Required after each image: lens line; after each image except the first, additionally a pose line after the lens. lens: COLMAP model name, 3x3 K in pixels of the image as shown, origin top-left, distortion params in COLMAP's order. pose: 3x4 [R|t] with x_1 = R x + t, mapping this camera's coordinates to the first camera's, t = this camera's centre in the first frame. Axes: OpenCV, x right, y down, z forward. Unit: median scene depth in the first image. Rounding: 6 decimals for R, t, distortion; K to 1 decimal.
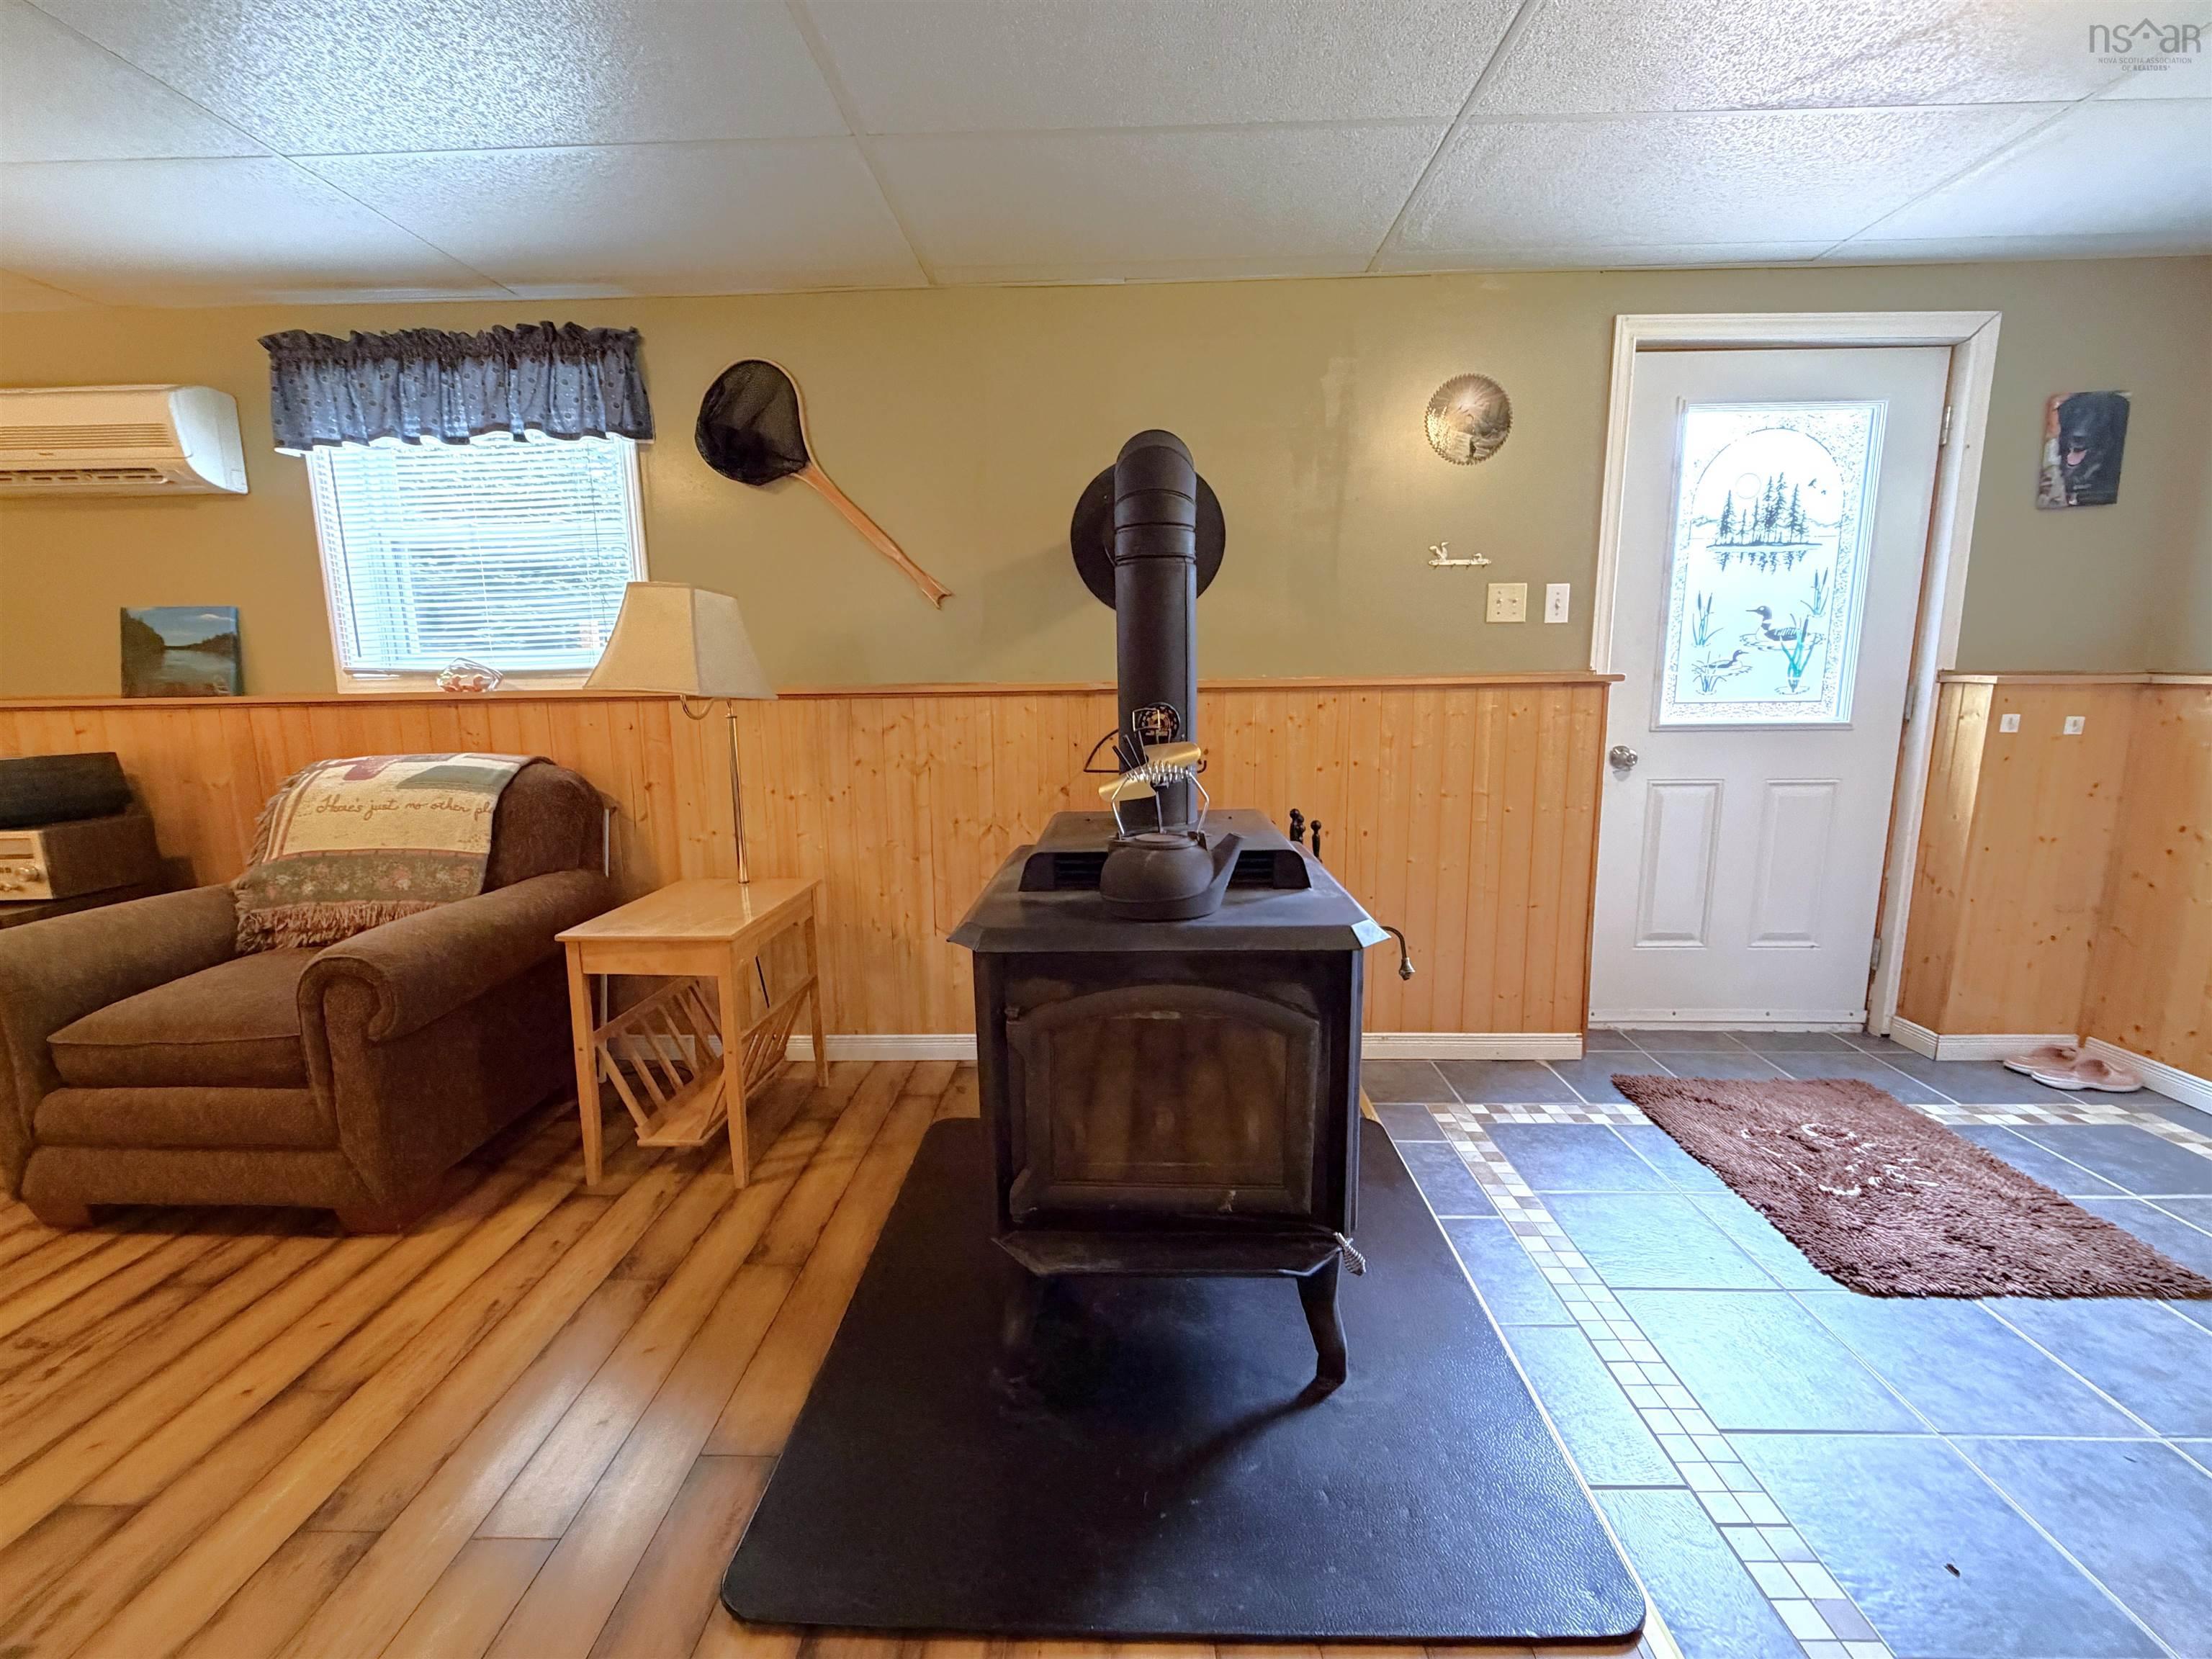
lens RADIAL K [[941.3, 0, 1107.4], [0, 941.3, 826.2], [0, 0, 1]] dist [-0.001451, 0.000637]
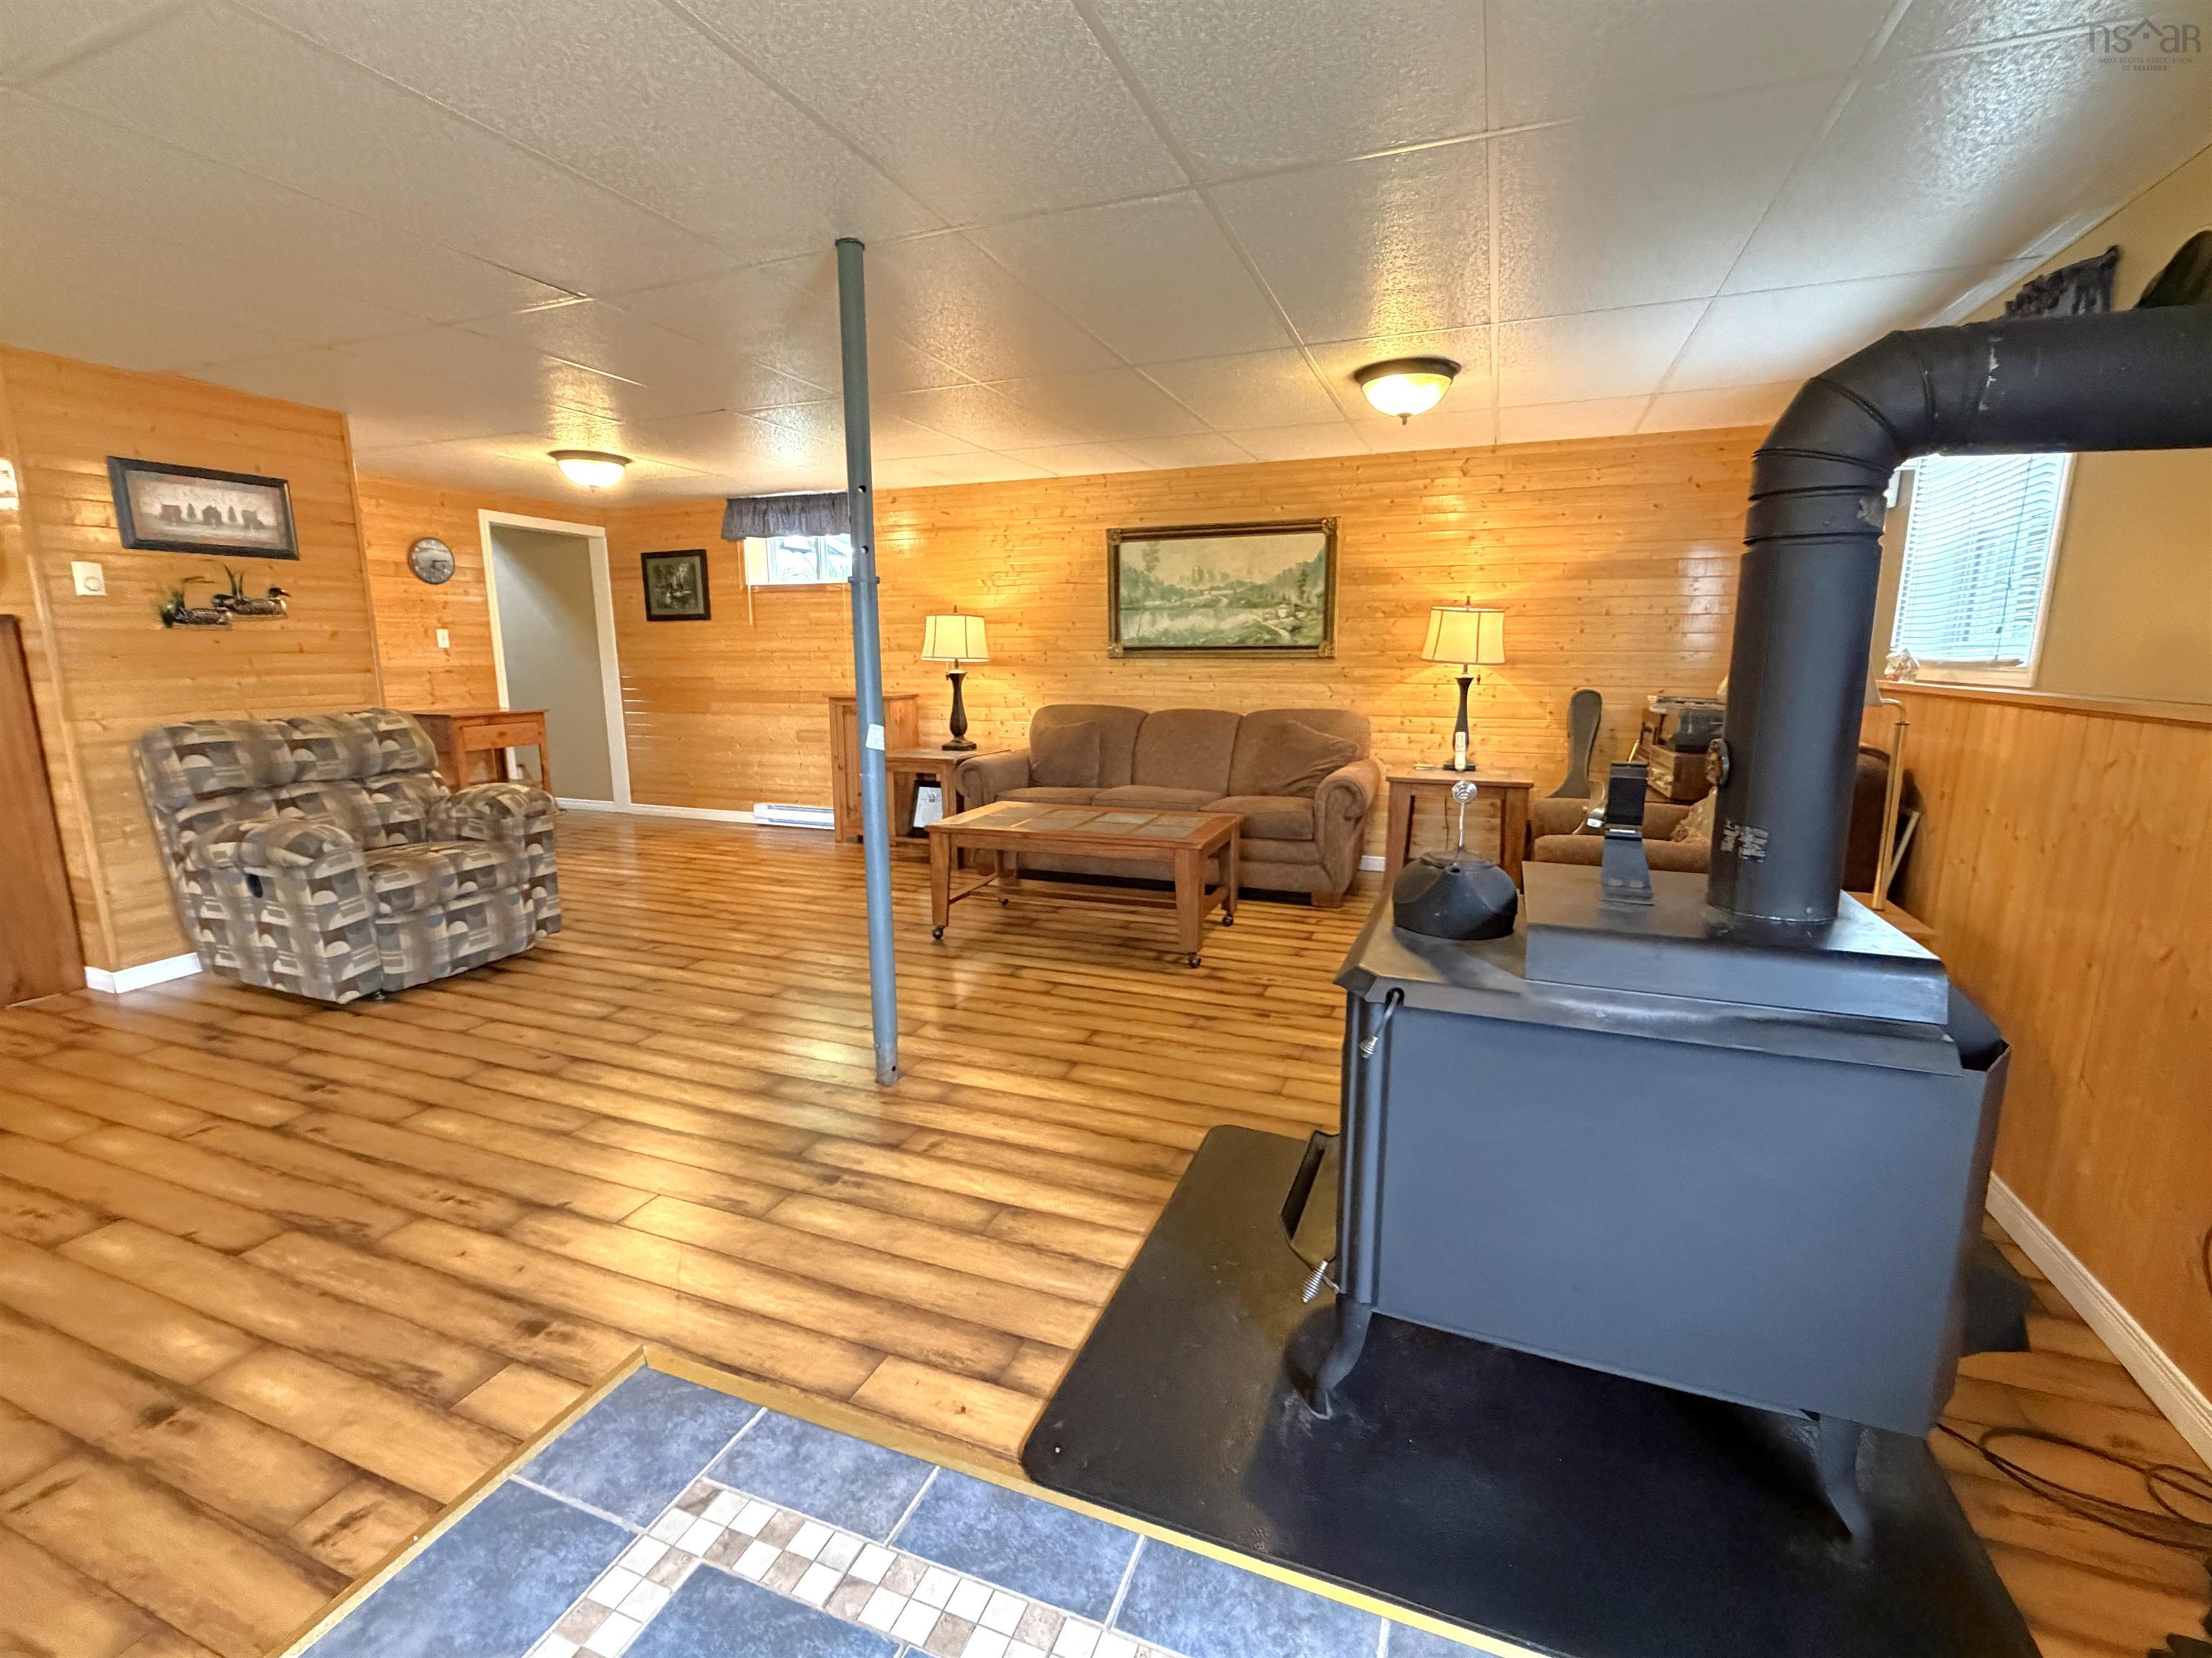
lens RADIAL K [[998.5, 0, 1126.8], [0, 998.5, 828.7], [0, 0, 1]] dist [-0.002267, -0.000441]
pose [[-0.332789, 0.184757, -0.924725, 0.685264], [-0.149202, 0.957951, 0.245090, -0.134986], [0.931123, 0.219534, -0.291229, 0.574916]]
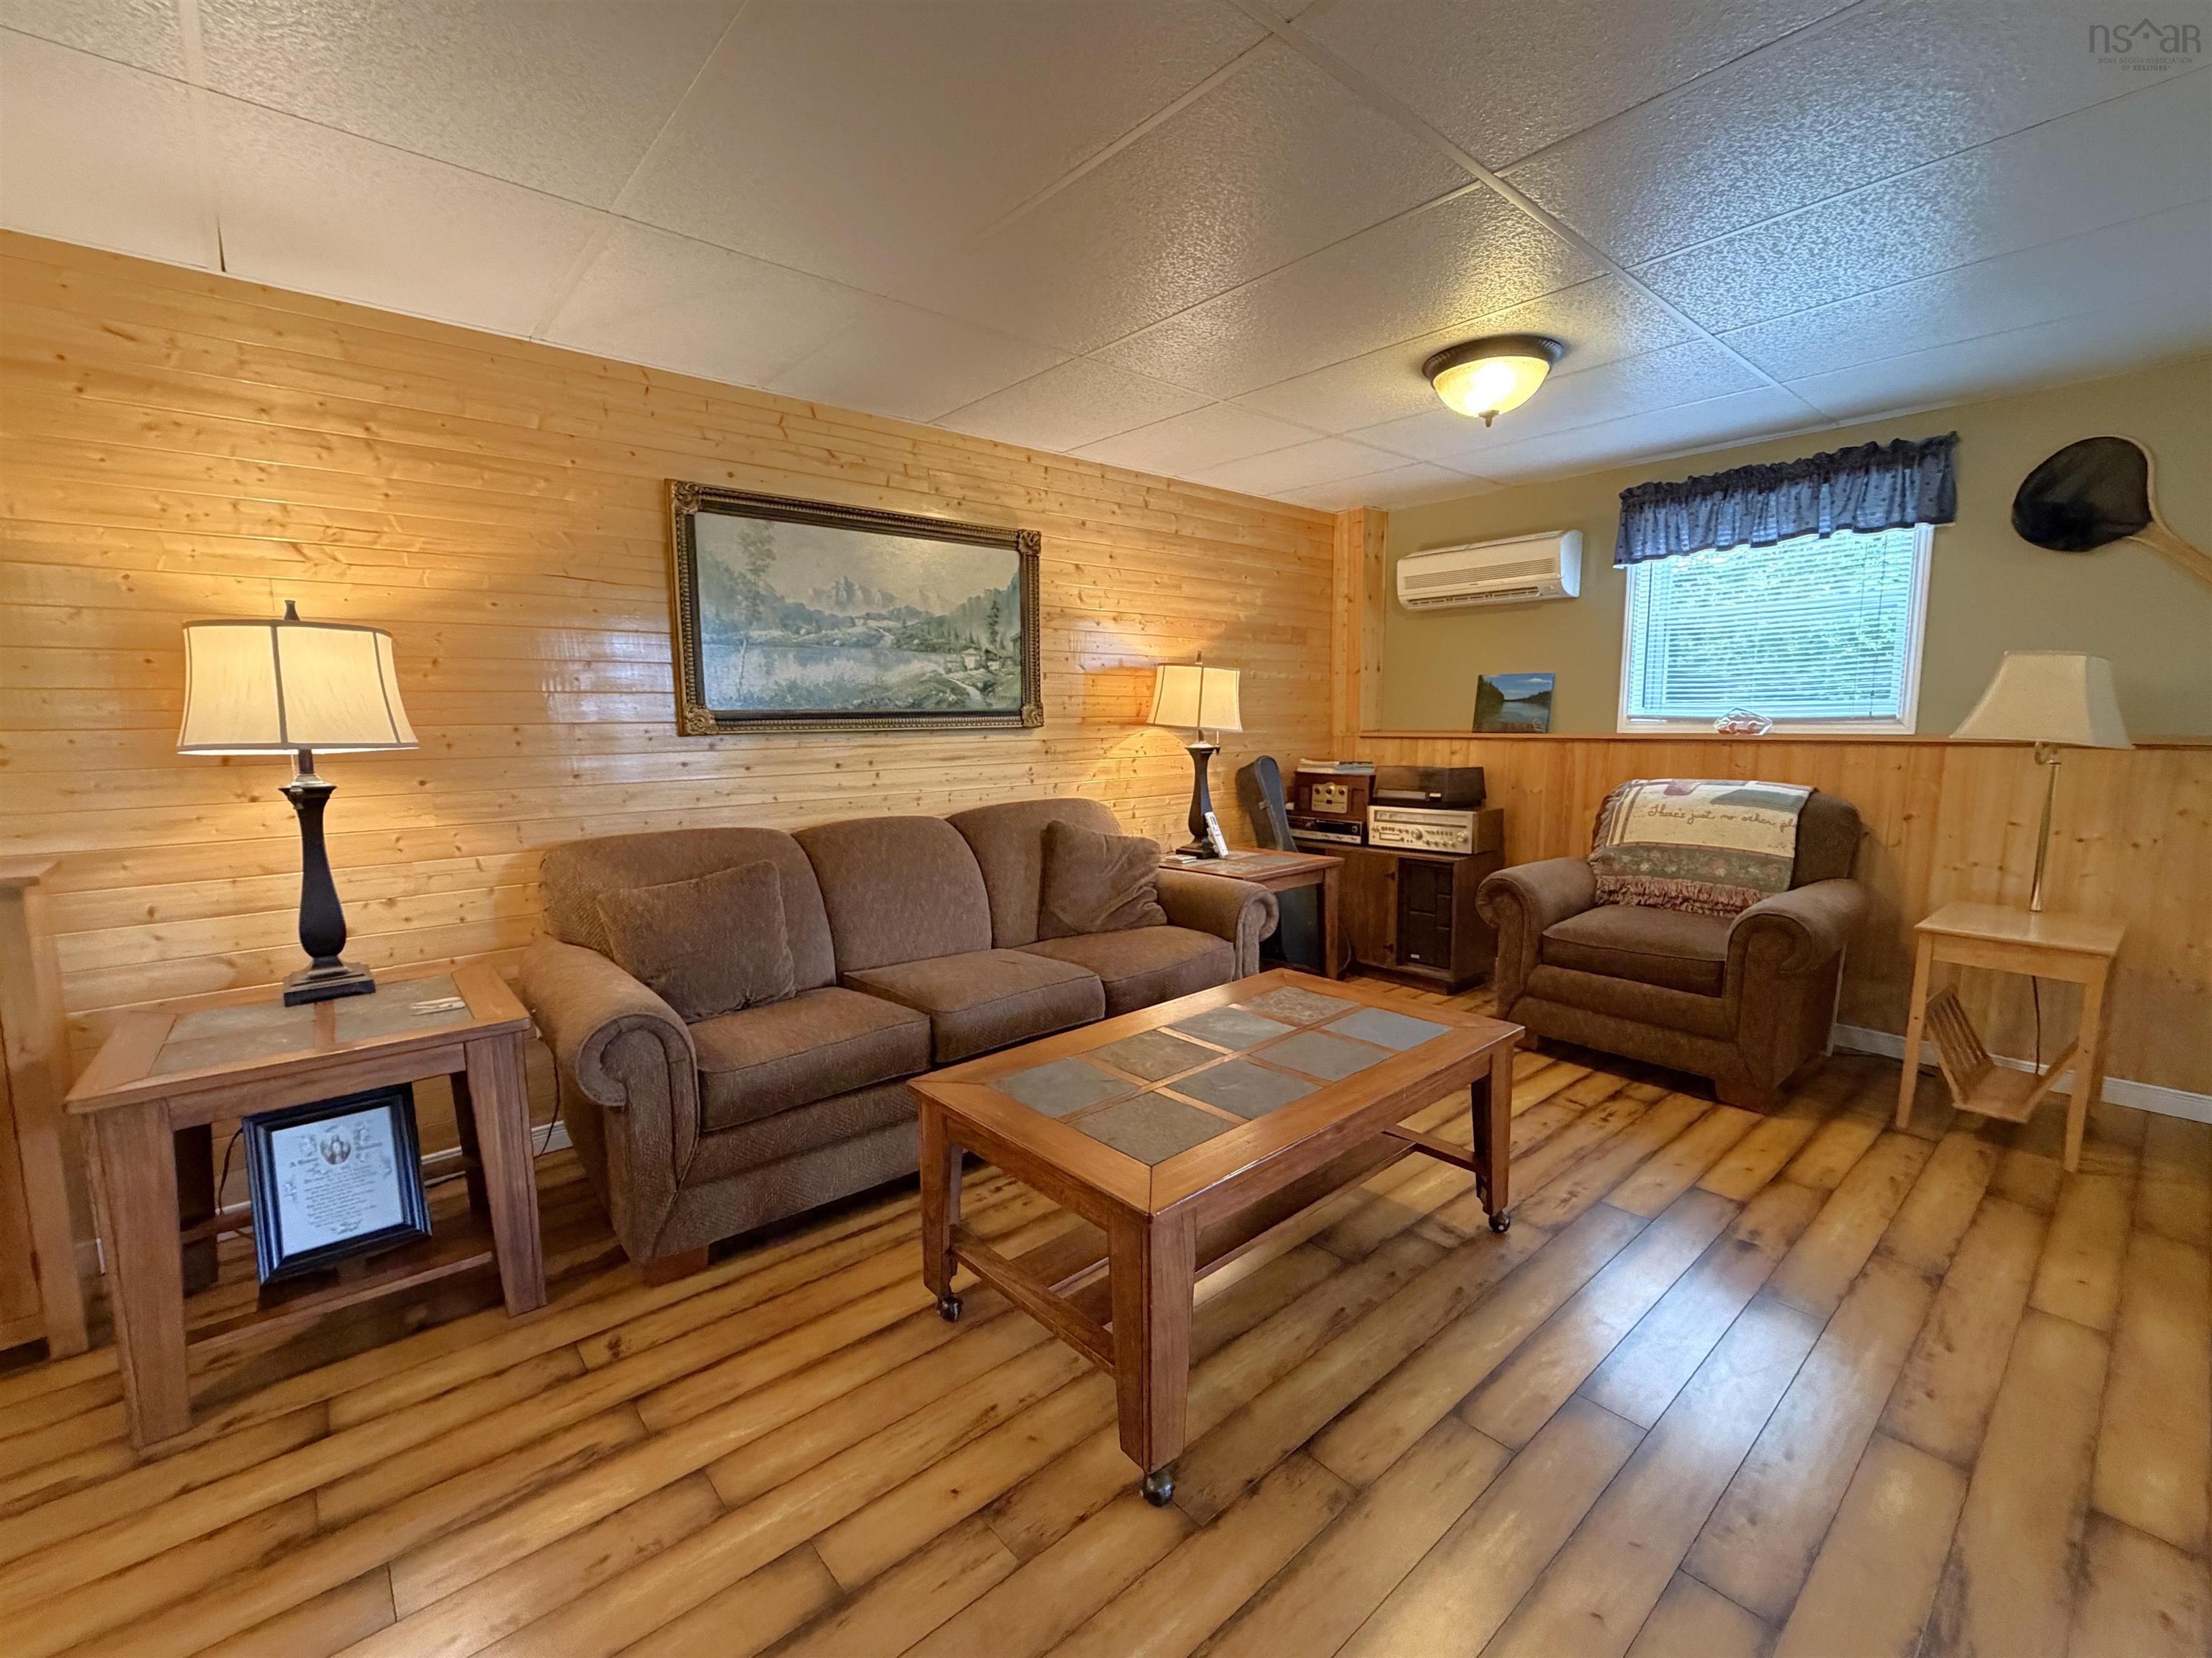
lens RADIAL K [[941.2, 0, 1106.9], [0, 941.2, 832.2], [0, 0, 1]] dist [-0.001451, 0.000637]
pose [[0.674512, 0.100161, -0.731438, -0.310939], [-0.122704, 0.992183, 0.022713, 0.073660], [0.727995, 0.074431, 0.681530, -0.544876]]
